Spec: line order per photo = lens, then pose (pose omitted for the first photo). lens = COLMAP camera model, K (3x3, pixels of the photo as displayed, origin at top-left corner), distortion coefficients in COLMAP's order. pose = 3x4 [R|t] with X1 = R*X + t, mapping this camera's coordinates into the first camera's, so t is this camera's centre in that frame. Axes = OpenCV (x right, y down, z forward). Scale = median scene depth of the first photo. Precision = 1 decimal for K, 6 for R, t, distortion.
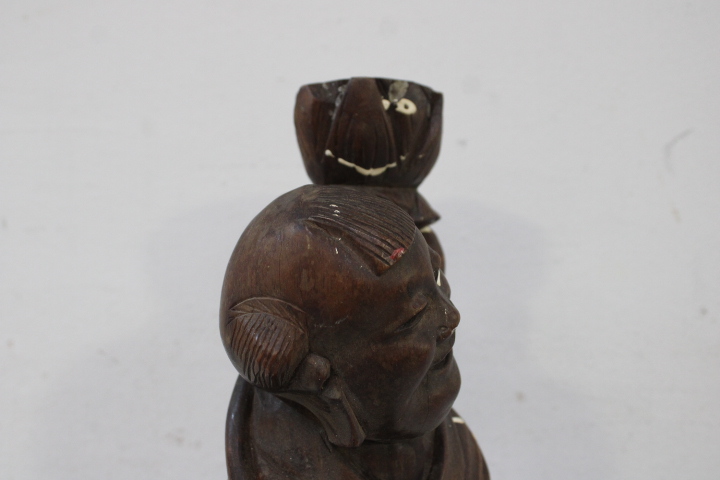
lens RADIAL K [[768.1, 0, 355.3], [0, 768.1, 240.4], [0, 0, 1]] dist [-0.125467, 0.140865]
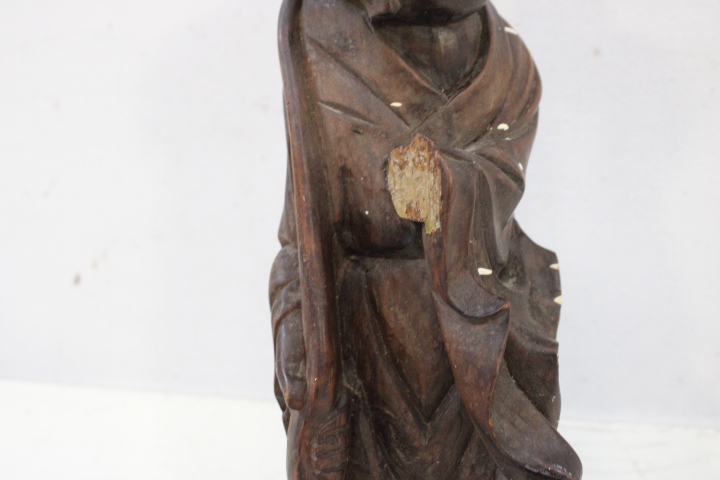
lens RADIAL K [[768.1, 0, 355.3], [0, 768.1, 240.4], [0, 0, 1]] dist [-0.125467, 0.140865]
pose [[0.984232, 0.014545, -0.176281, 0.130476], [0.030040, 0.968390, 0.247627, 0.289657], [0.174311, -0.249018, 0.952683, -0.069252]]
